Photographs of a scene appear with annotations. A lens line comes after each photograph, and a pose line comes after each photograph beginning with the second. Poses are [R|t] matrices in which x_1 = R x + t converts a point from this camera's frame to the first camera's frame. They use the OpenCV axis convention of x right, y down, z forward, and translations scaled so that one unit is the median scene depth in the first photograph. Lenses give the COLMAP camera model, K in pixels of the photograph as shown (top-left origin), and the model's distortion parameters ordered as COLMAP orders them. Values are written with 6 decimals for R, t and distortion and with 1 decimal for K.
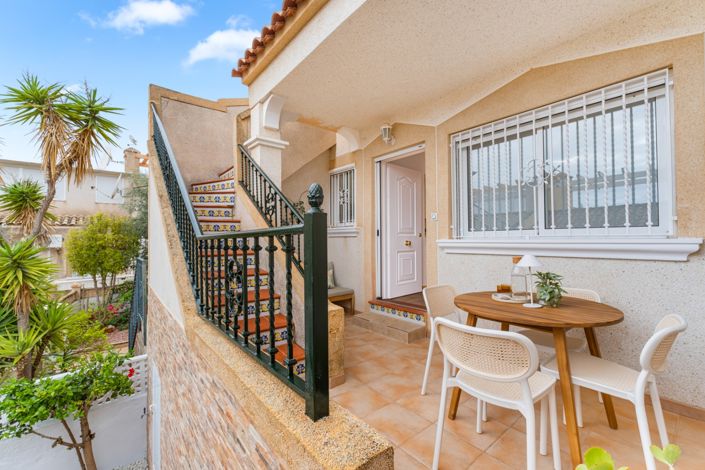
lens RADIAL K [[297.7, 0, 350.0], [0, 297.7, 235.3], [0, 0, 1]] dist [-0.001144, -0.000823]
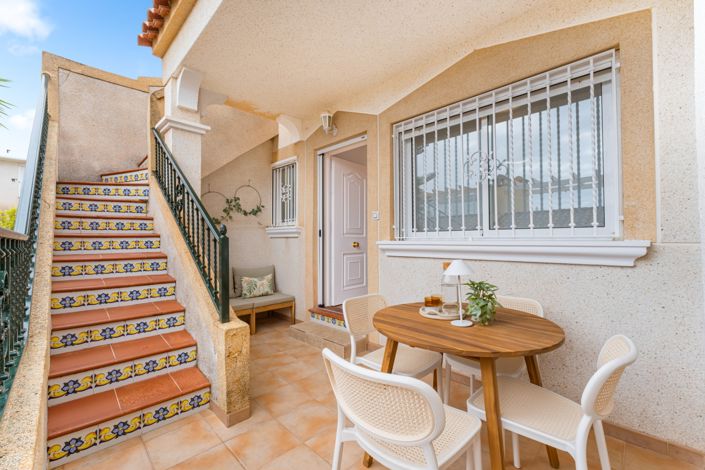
lens RADIAL K [[297.7, 0, 350.0], [0, 297.7, 235.3], [0, 0, 1]] dist [-0.001144, -0.000823]
pose [[0.995224, 0.005624, 0.097457, 0.123552], [-0.005320, 0.999980, -0.003376, 0.000875], [-0.097474, 0.002842, 0.995234, 0.119658]]
